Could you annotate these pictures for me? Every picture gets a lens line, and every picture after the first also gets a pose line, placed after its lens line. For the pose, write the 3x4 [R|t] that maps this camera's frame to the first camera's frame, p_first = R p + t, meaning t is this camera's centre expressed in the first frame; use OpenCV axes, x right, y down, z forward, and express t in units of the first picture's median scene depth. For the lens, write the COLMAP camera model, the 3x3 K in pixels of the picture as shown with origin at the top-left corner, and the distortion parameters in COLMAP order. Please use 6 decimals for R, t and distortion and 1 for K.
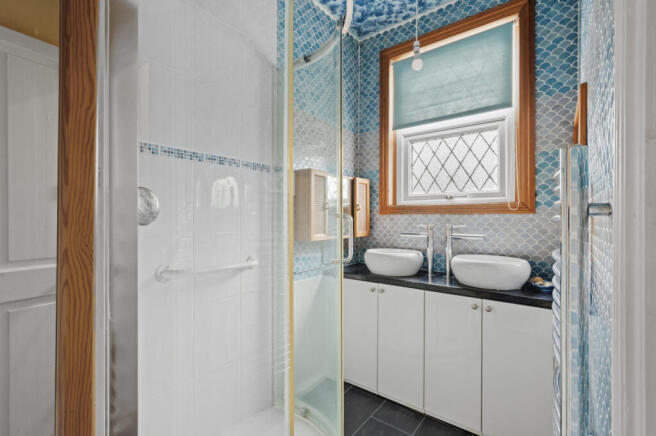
lens RADIAL K [[301.0, 0, 328.0], [0, 301.0, 218.0], [0, 0, 1]] dist [0.000259, -0.000021]
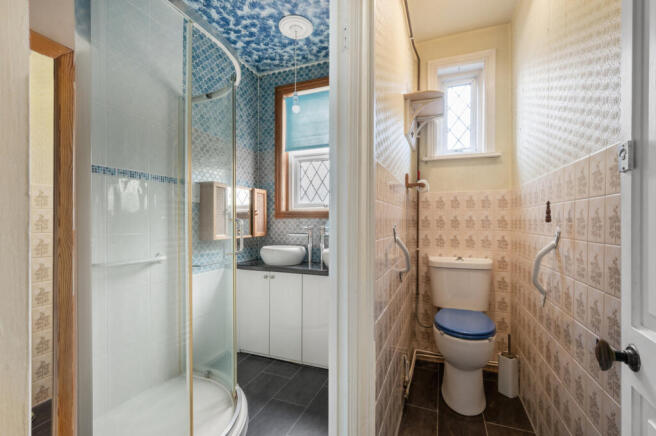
lens RADIAL K [[287.0, 0, 328.2], [0, 287.0, 222.0], [0, 0, 1]] dist [-0.001233, -0.000173]
pose [[0.958556, -0.002947, 0.284889, 0.046776], [0.002130, 0.999993, 0.003176, -0.000302], [-0.284896, -0.002438, 0.958555, -0.210943]]
